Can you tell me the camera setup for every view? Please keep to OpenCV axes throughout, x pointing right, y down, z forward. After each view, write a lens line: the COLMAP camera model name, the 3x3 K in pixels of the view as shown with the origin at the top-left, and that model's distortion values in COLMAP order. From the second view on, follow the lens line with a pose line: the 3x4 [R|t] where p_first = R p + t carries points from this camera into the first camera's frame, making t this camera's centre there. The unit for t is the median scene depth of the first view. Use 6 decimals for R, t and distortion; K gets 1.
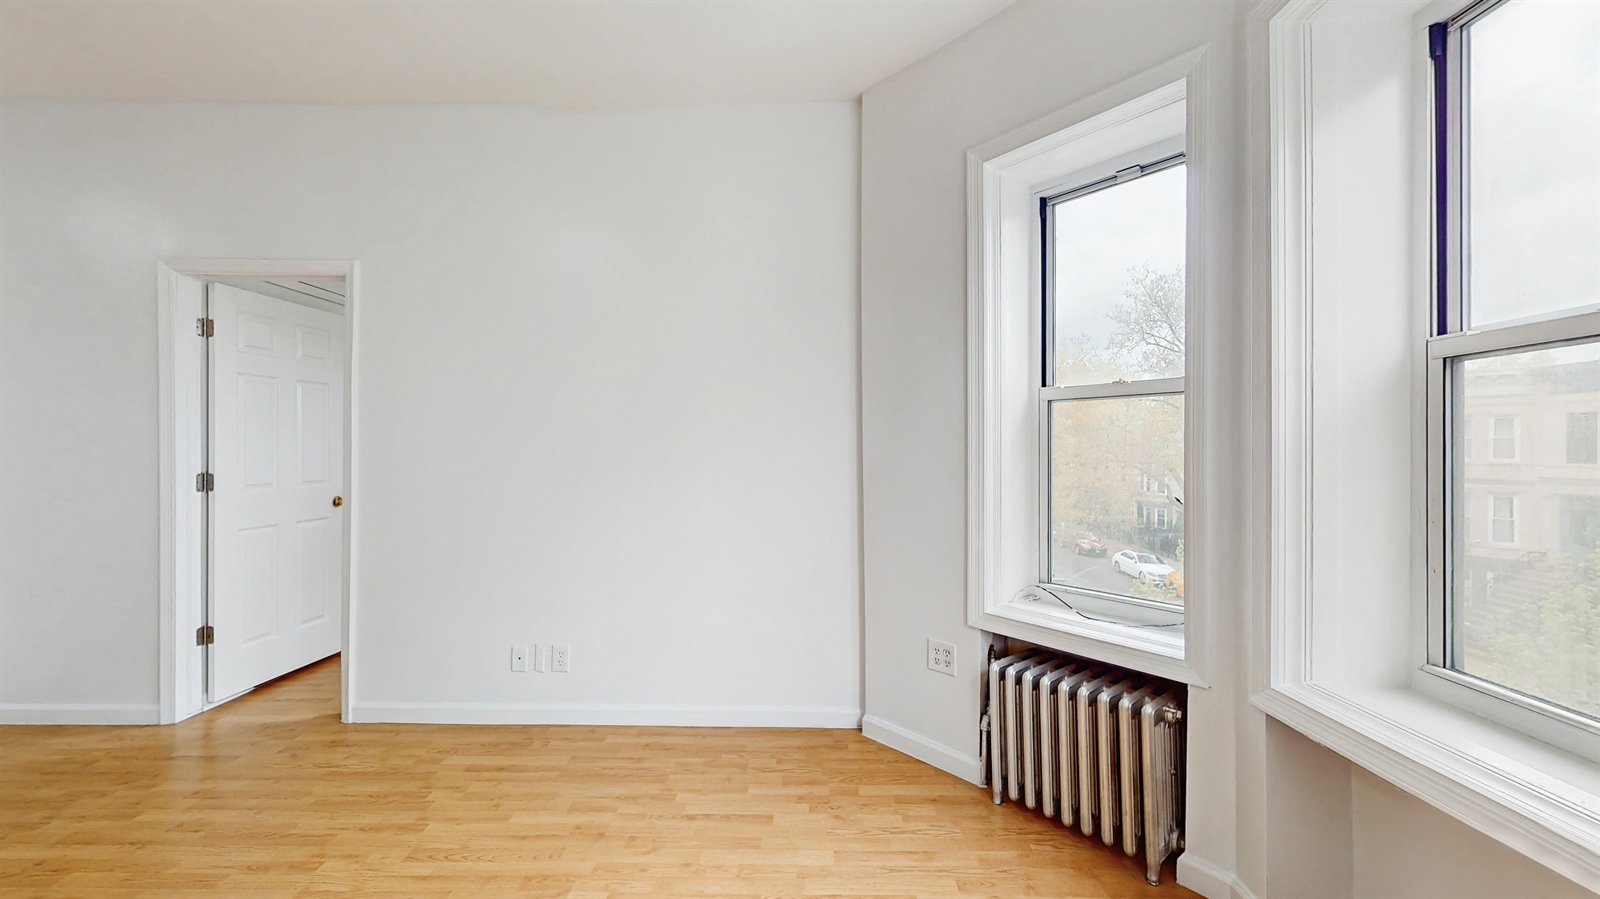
lens RADIAL K [[596.6, 0, 812.2], [0, 596.6, 452.5], [0, 0, 1]] dist [0.004668, -0.001472]
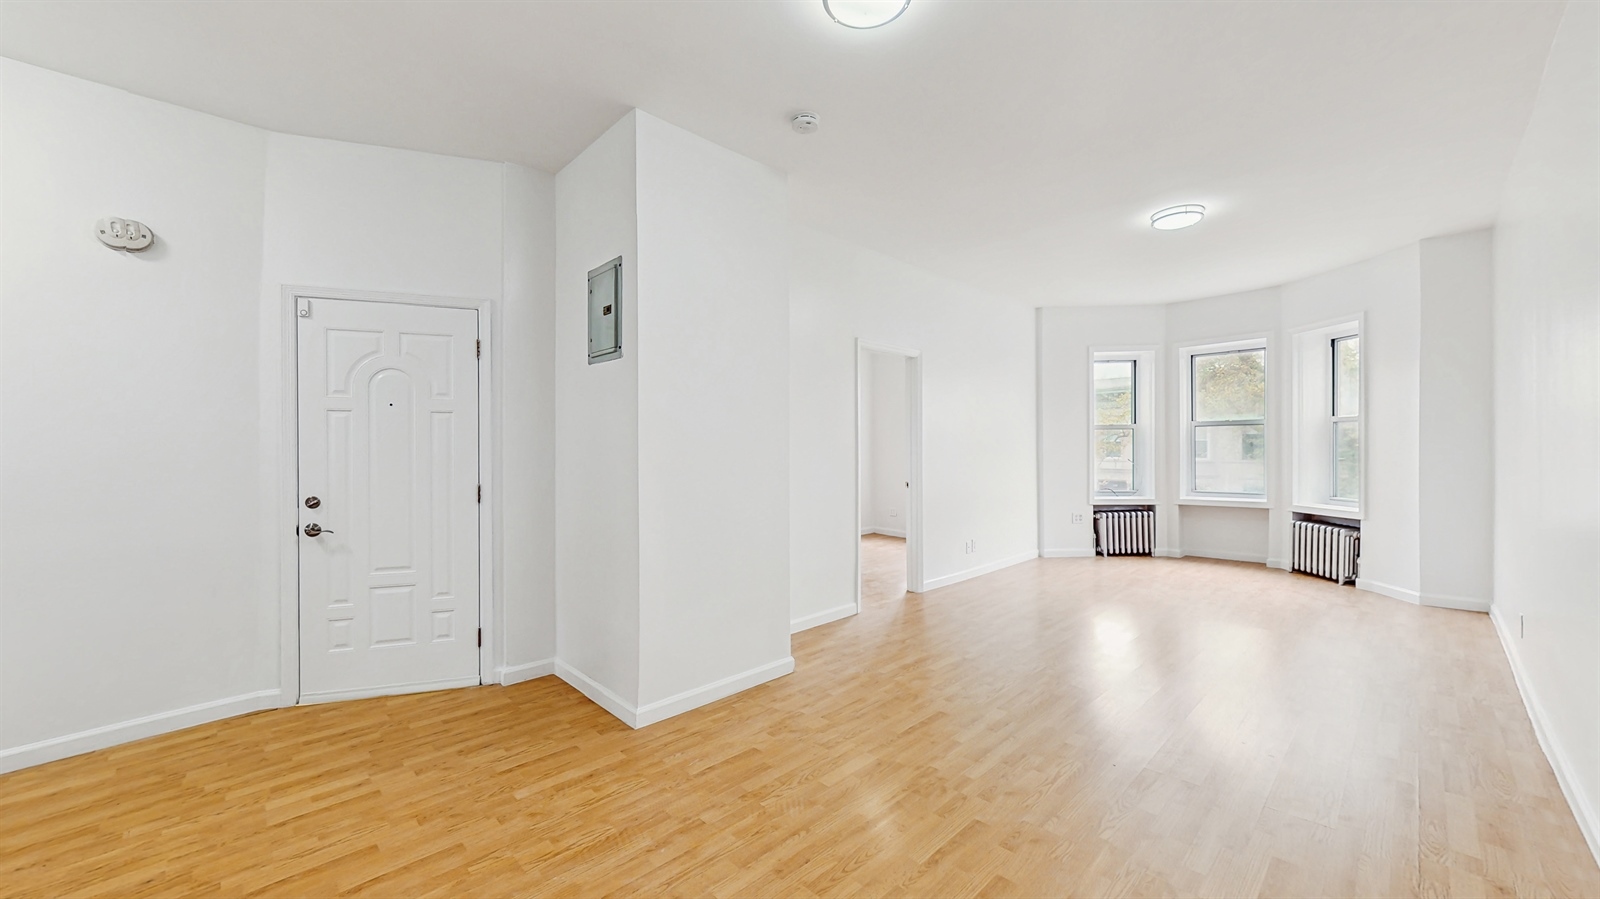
lens RADIAL K [[596.6, 0, 815.7], [0, 596.6, 462.0], [0, 0, 1]] dist [0.004668, -0.001472]
pose [[0.706140, -0.022156, 0.707726, -2.659263], [0.013499, 0.999750, 0.017829, 0.009174], [-0.707944, -0.003036, 0.706262, -0.119731]]
